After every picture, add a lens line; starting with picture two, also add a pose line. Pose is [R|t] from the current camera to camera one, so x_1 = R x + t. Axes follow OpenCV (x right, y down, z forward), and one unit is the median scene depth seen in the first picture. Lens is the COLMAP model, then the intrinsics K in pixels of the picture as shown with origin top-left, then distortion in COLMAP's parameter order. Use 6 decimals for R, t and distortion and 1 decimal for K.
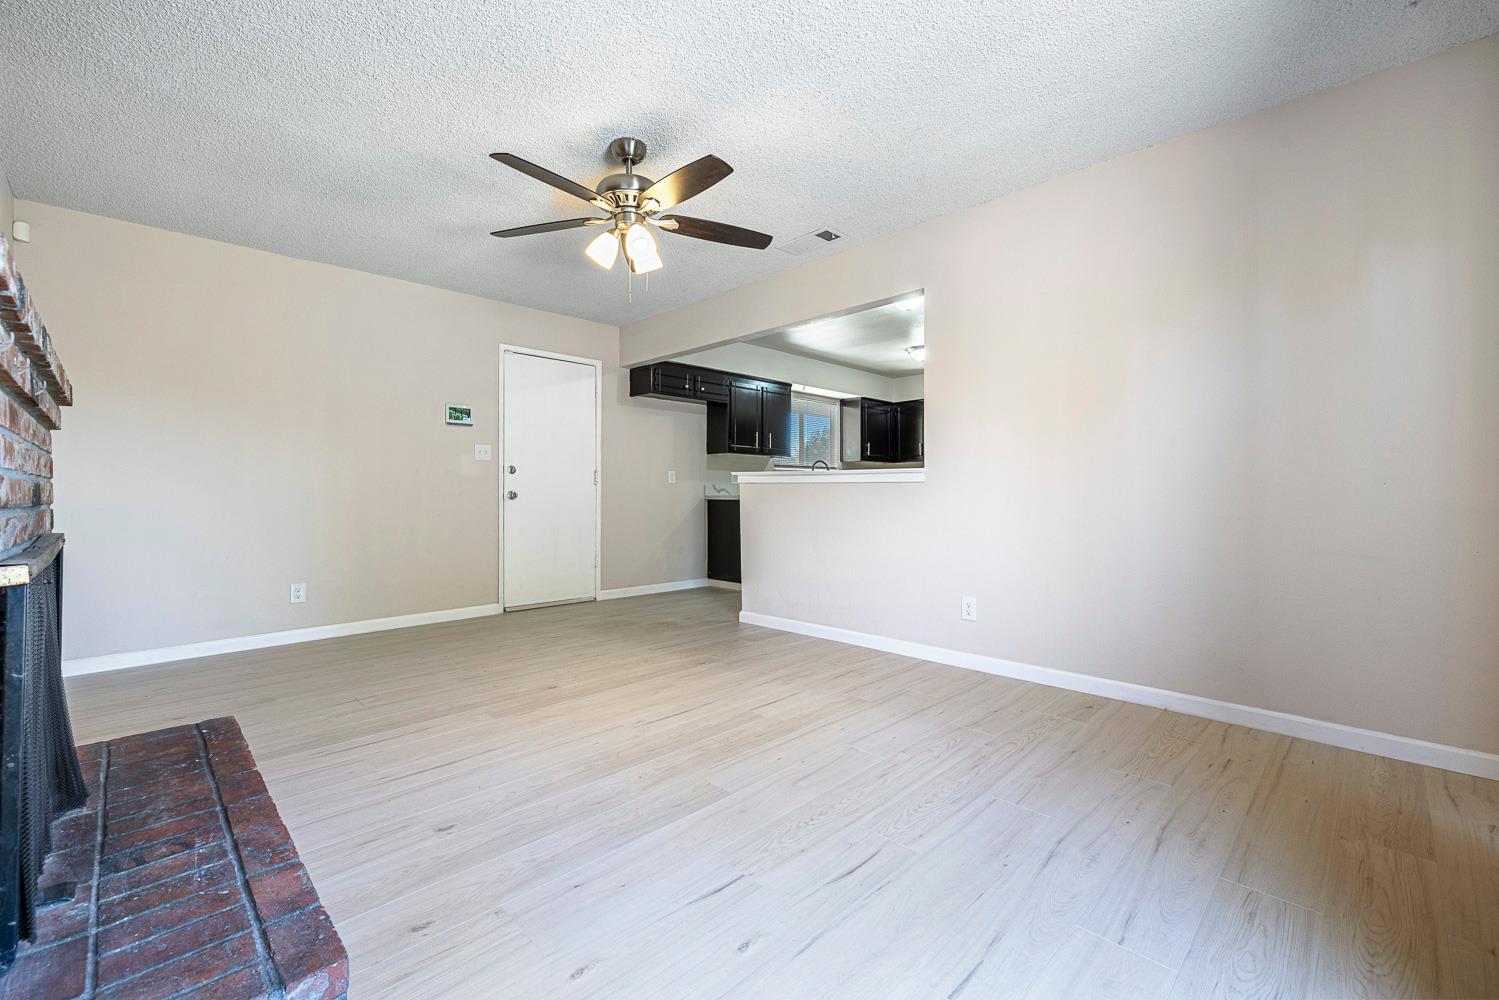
lens RADIAL K [[636.1, 0, 749.5], [0, 636.1, 500.0], [0, 0, 1]] dist [0.000396, -0.000198]
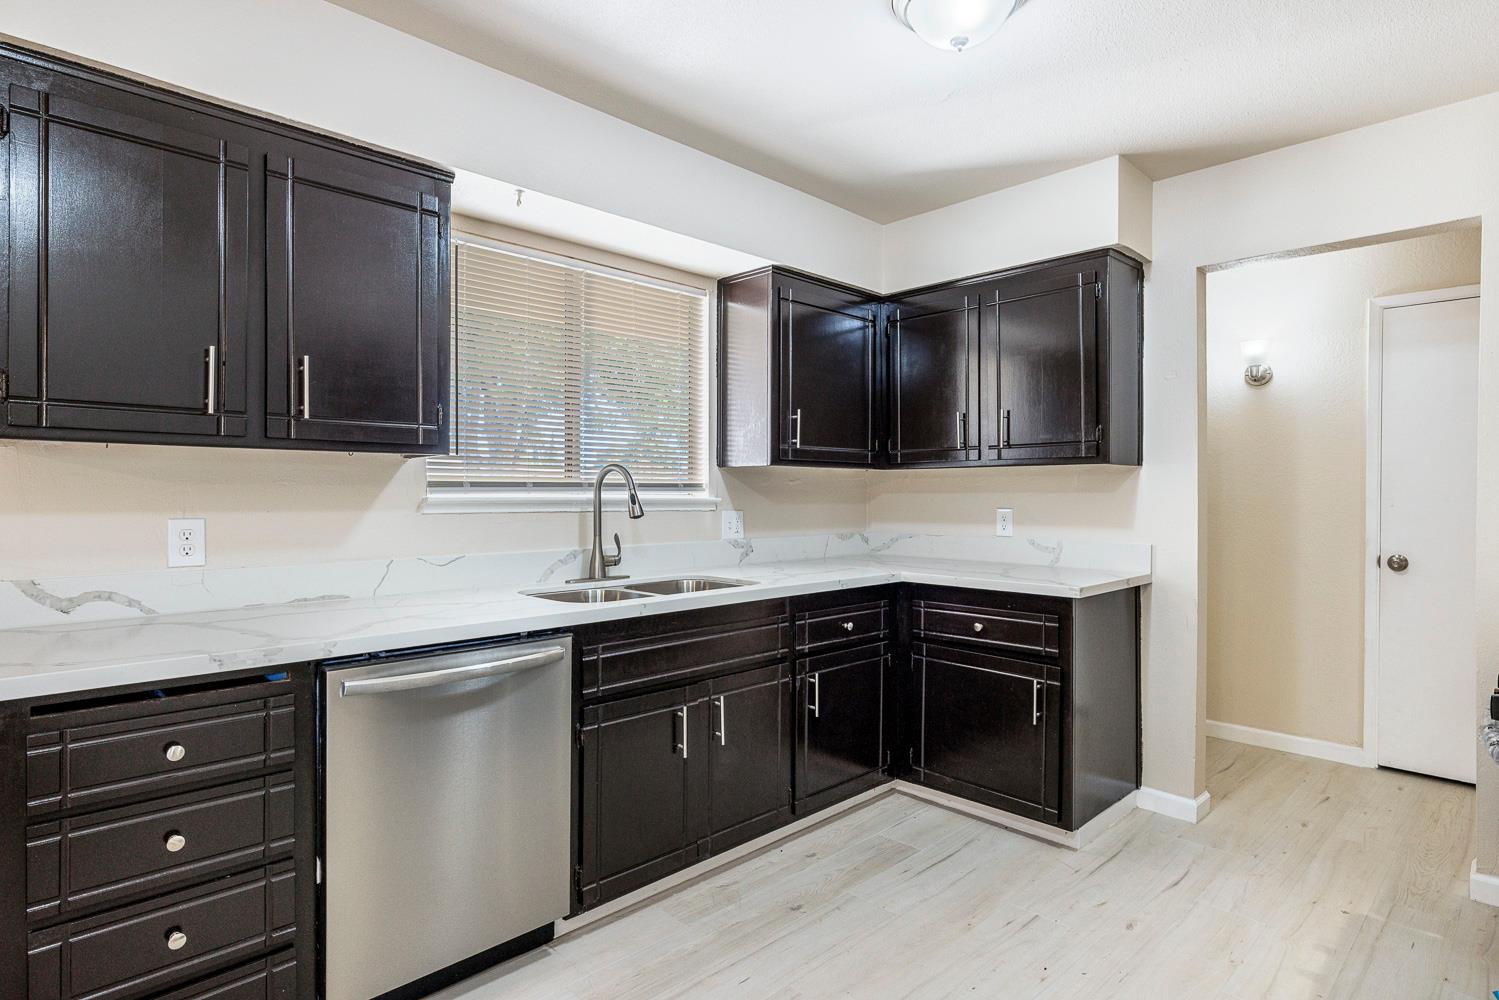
lens RADIAL K [[793.2, 0, 744.7], [0, 793.2, 496.7], [0, 0, 1]] dist [-0.001470, -0.000188]
pose [[0.999719, 0.004856, -0.023210, 0.293009], [-0.004954, 0.999979, -0.004178, -0.075253], [0.023189, 0.004291, 0.999722, 1.024713]]
